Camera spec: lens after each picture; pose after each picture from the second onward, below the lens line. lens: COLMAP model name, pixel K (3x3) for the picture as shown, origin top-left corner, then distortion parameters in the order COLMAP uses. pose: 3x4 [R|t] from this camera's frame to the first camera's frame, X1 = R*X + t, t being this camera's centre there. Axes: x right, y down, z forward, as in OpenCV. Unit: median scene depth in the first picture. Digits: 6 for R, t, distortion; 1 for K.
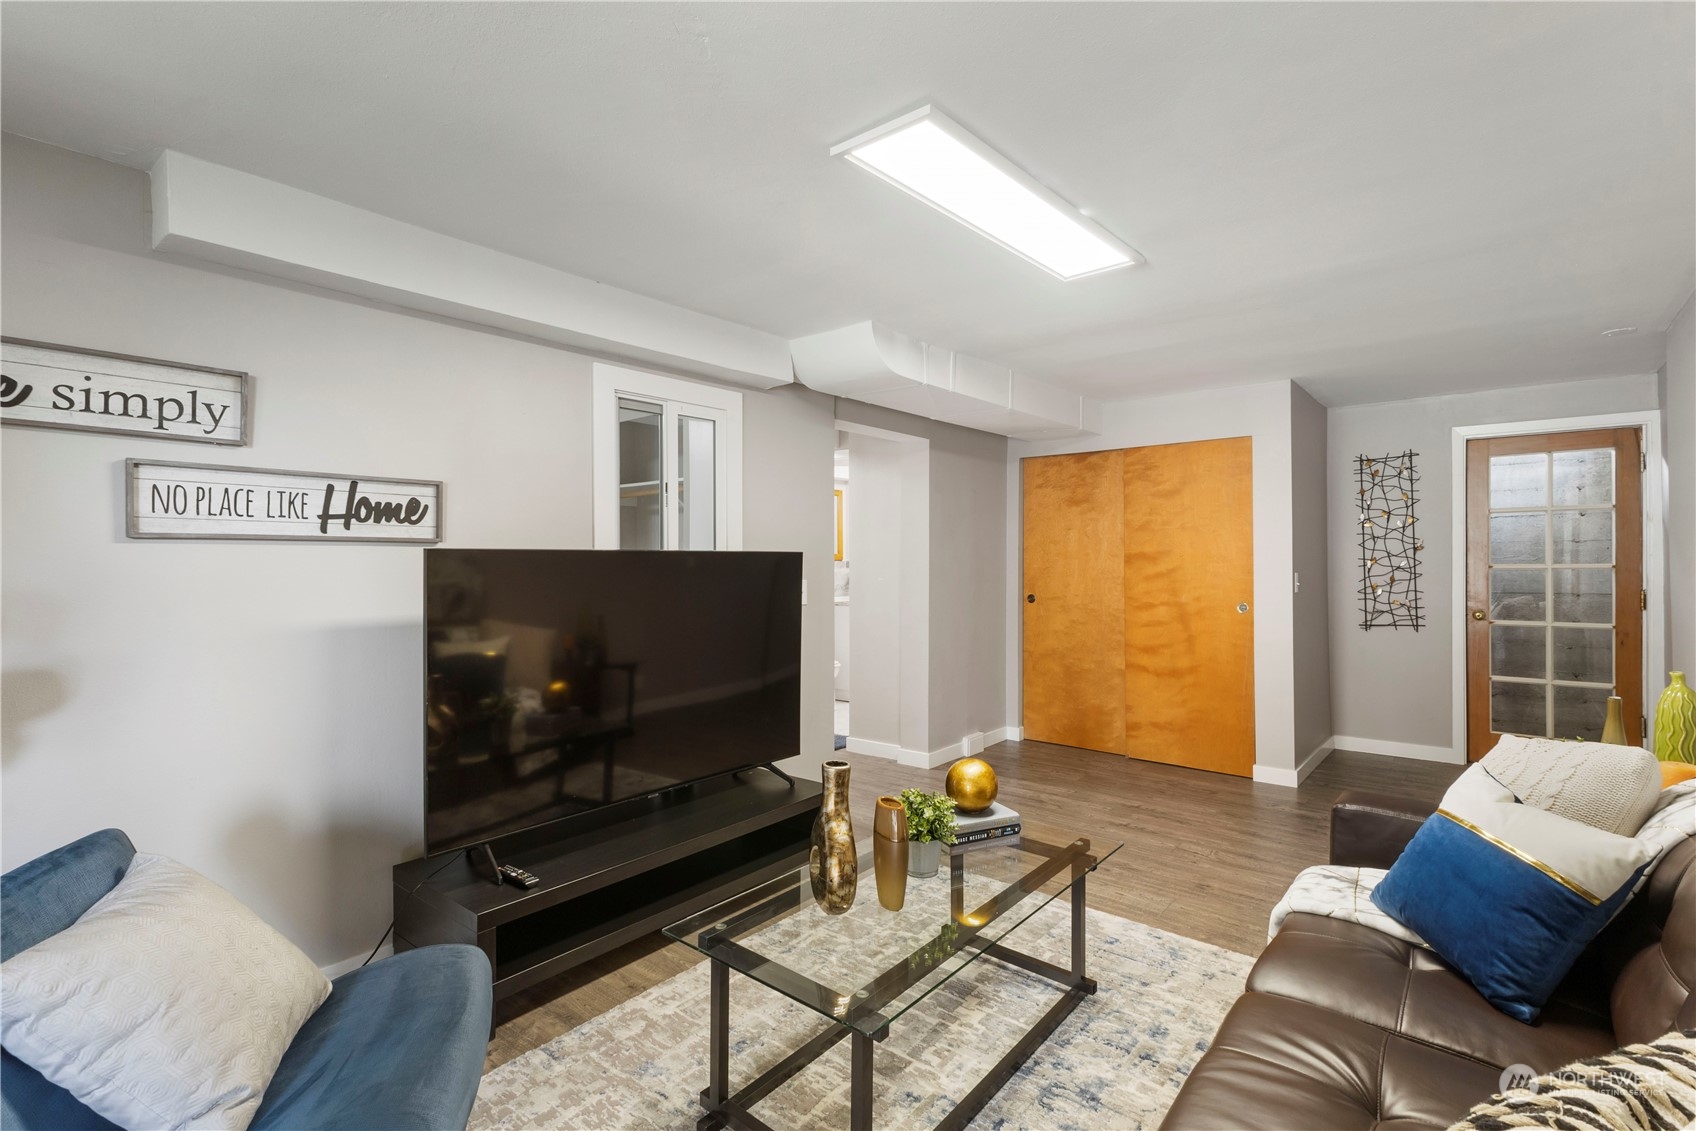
lens RADIAL K [[743.8, 0, 850.9], [0, 743.8, 560.3], [0, 0, 1]] dist [0.009032, -0.000504]
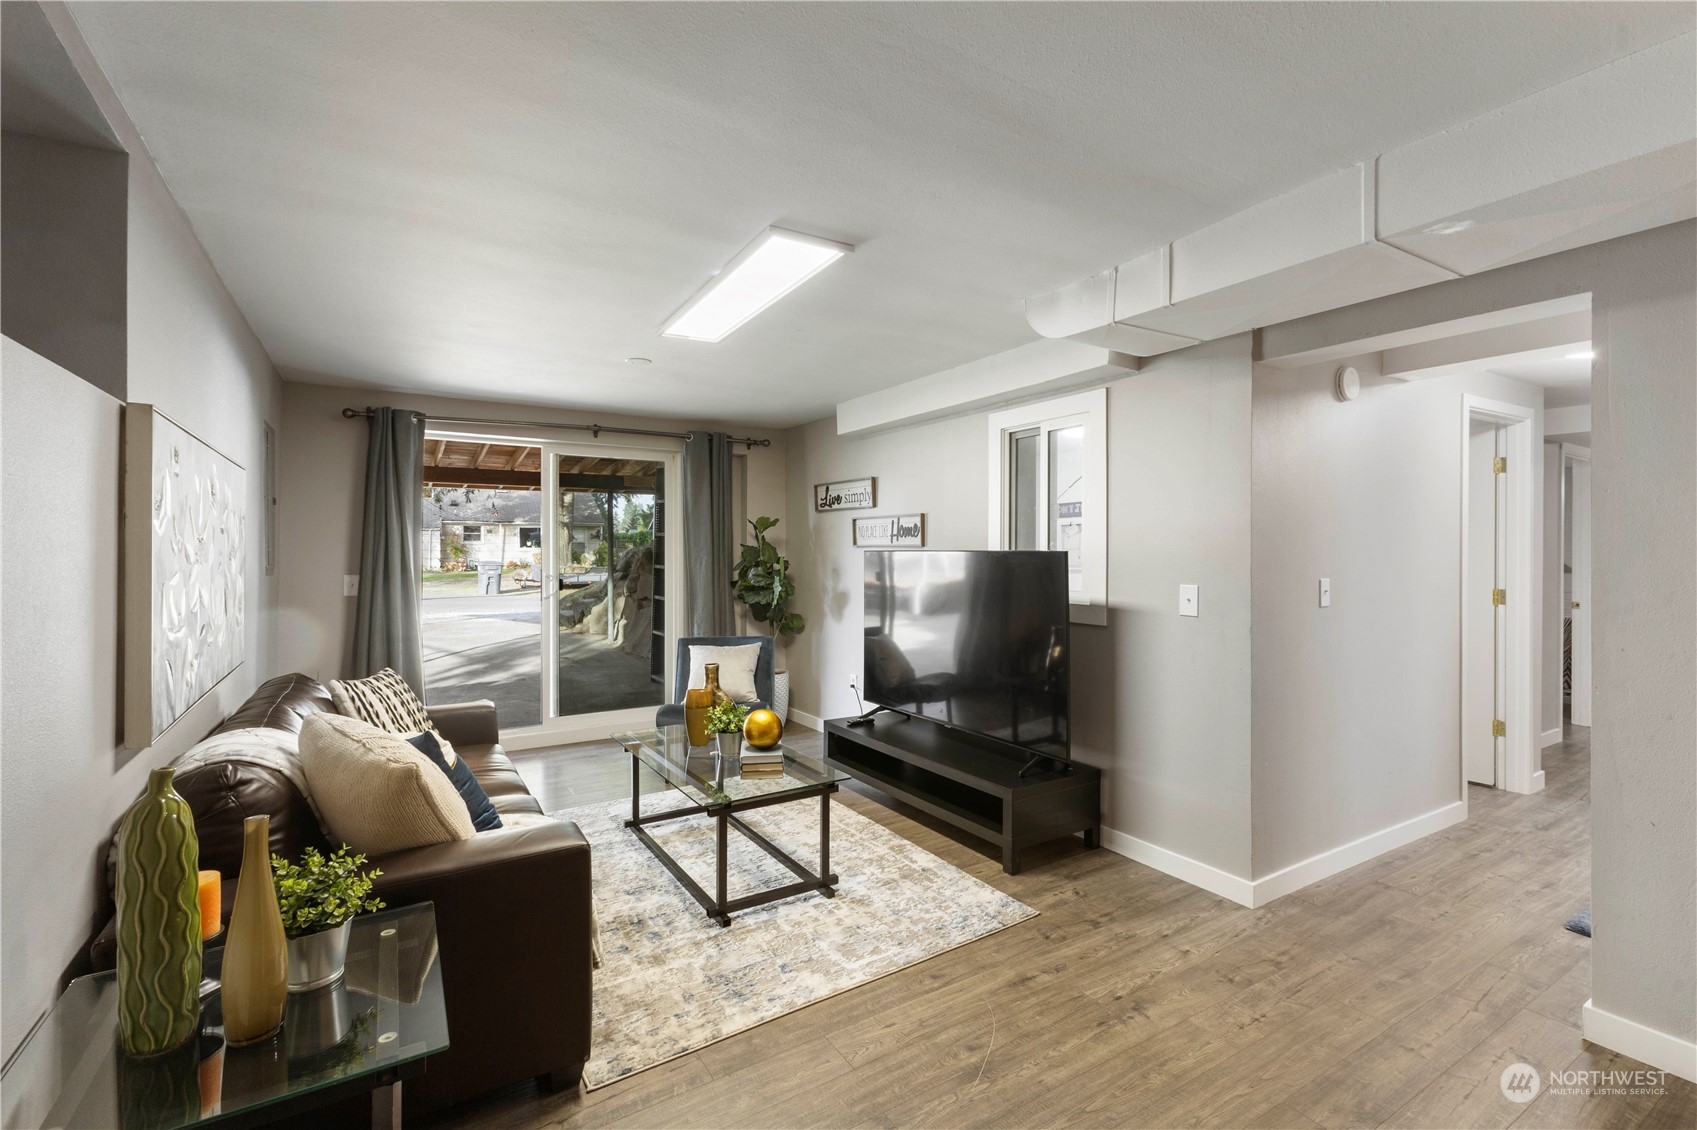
lens RADIAL K [[744.2, 0, 847.7], [0, 744.2, 558.2], [0, 0, 1]] dist [0.009032, -0.000504]
pose [[-0.292525, 0.006723, -0.956234, 1.316364], [-0.006467, 0.999939, 0.009008, -0.012394], [0.956236, 0.008819, -0.292464, 1.451964]]
